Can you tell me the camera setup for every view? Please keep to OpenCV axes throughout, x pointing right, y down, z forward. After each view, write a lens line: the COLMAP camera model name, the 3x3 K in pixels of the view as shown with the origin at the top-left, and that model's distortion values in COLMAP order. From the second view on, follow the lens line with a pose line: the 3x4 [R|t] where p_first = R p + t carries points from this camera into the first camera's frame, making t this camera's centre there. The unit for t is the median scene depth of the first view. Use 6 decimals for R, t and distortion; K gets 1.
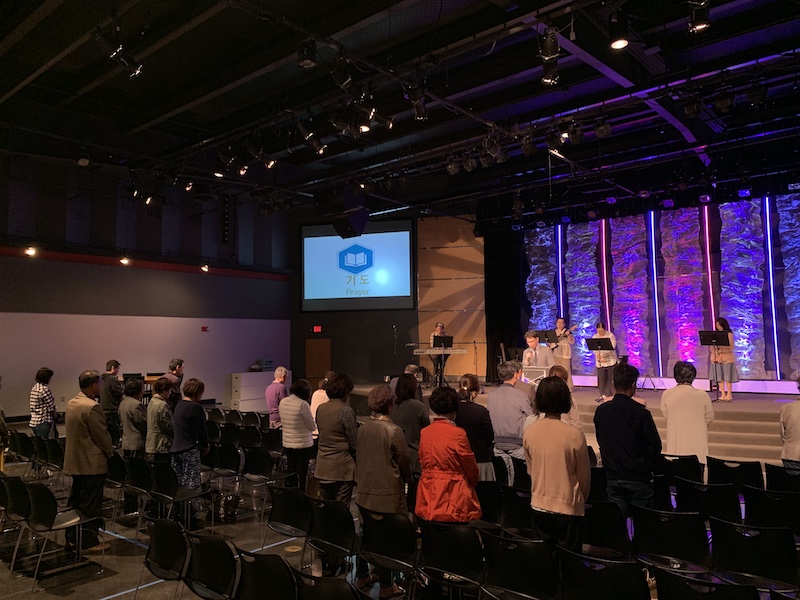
lens RADIAL K [[610.5, 0, 394.1], [0, 610.5, 296.0], [0, 0, 1]] dist [0.045529, -0.081344]
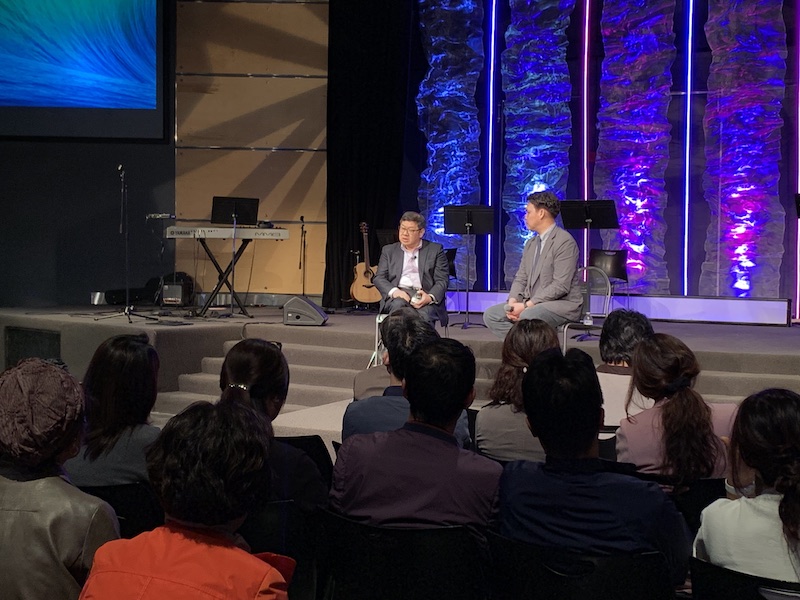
lens RADIAL K [[1198.7, 0, 396.8], [0, 1198.7, 297.5], [0, 0, 1]] dist [0.194852, -0.546935]
pose [[0.972737, 0.017009, 0.231286, -0.005104], [-0.043198, 0.993142, 0.108645, 0.035778], [-0.227852, -0.115674, 0.966800, 0.122939]]
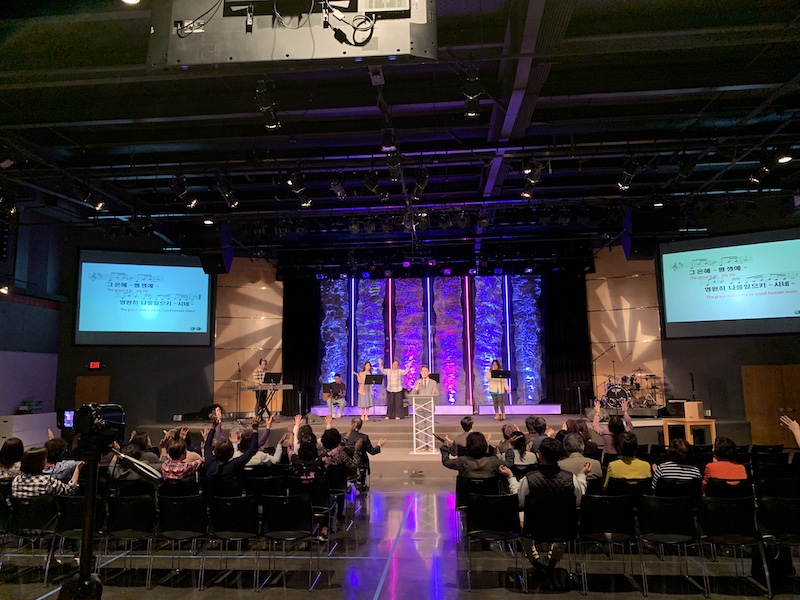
lens RADIAL K [[606.5, 0, 400.4], [0, 606.5, 298.3], [0, 0, 1]] dist [0.132839, -0.260573]
pose [[0.817564, 0.076920, 0.570678, -0.332238], [-0.040398, 0.996258, -0.076407, 0.008653], [-0.574419, 0.039413, 0.817612, -0.008091]]
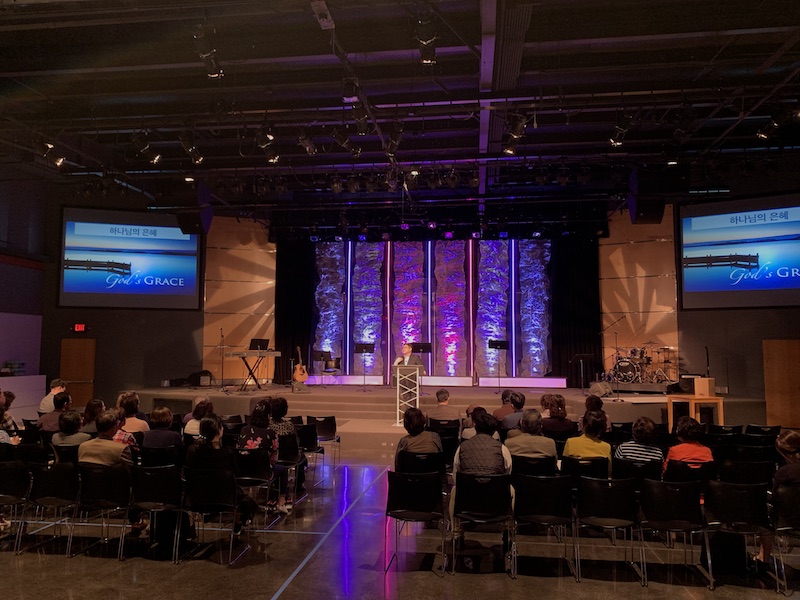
lens RADIAL K [[642.1, 0, 396.5], [0, 642.1, 299.2], [0, 0, 1]] dist [0.129792, -0.241369]
pose [[0.842721, 0.056646, 0.535362, -0.287937], [-0.055984, 0.998278, -0.017503, 0.005651], [-0.535432, -0.015222, 0.844441, -0.034025]]
